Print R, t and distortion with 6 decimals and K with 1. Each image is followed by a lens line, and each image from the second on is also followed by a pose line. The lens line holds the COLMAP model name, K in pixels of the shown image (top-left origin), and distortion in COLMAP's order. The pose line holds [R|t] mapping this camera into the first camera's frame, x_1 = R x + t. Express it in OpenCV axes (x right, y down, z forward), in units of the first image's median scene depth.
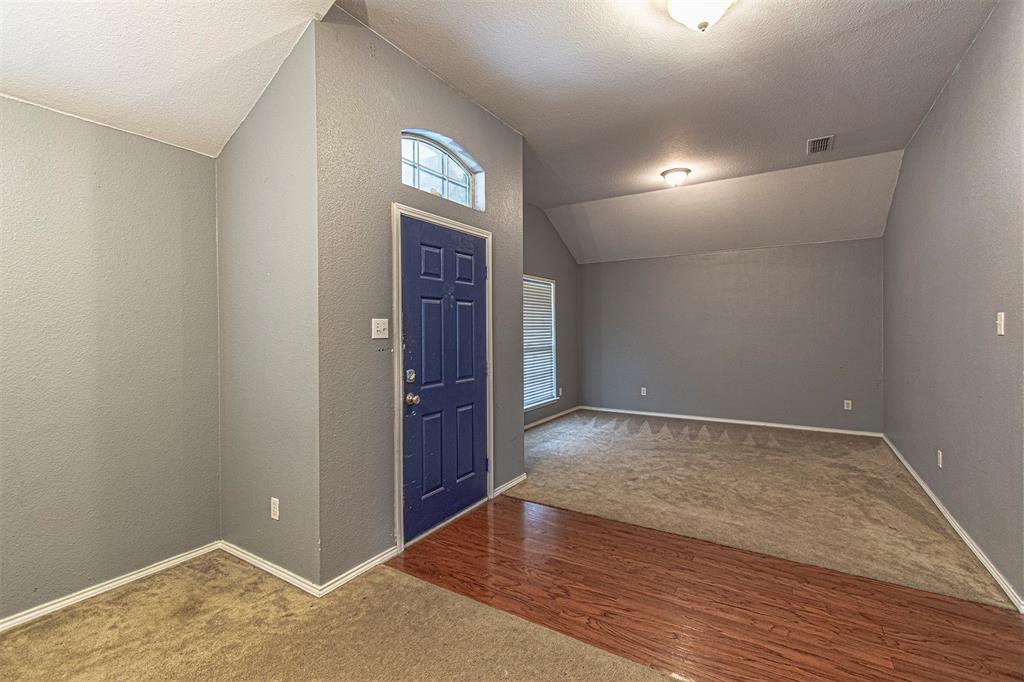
lens RADIAL K [[420.9, 0, 573.2], [0, 420.9, 329.4], [0, 0, 1]] dist [0.002402, -0.001067]
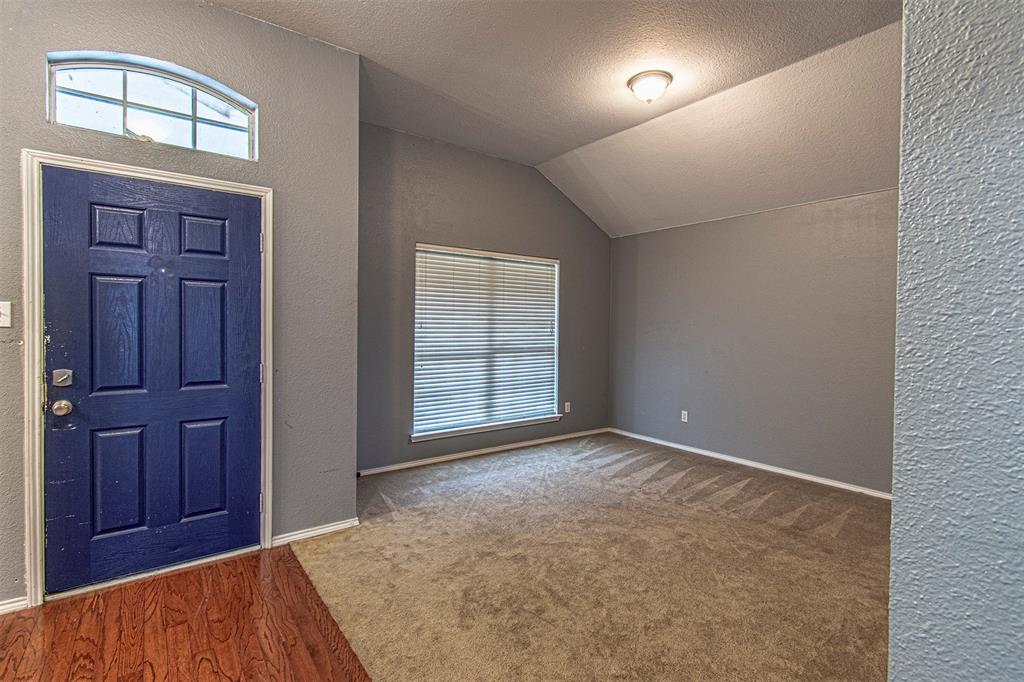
lens RADIAL K [[480.1, 0, 573.8], [0, 480.1, 331.2], [0, 0, 1]] dist [0.006047, -0.001875]
pose [[0.927740, 0.023270, -0.372500, 0.558470], [-0.019229, 0.999709, 0.014559, -0.002895], [0.372731, -0.006344, 0.927918, 0.376570]]
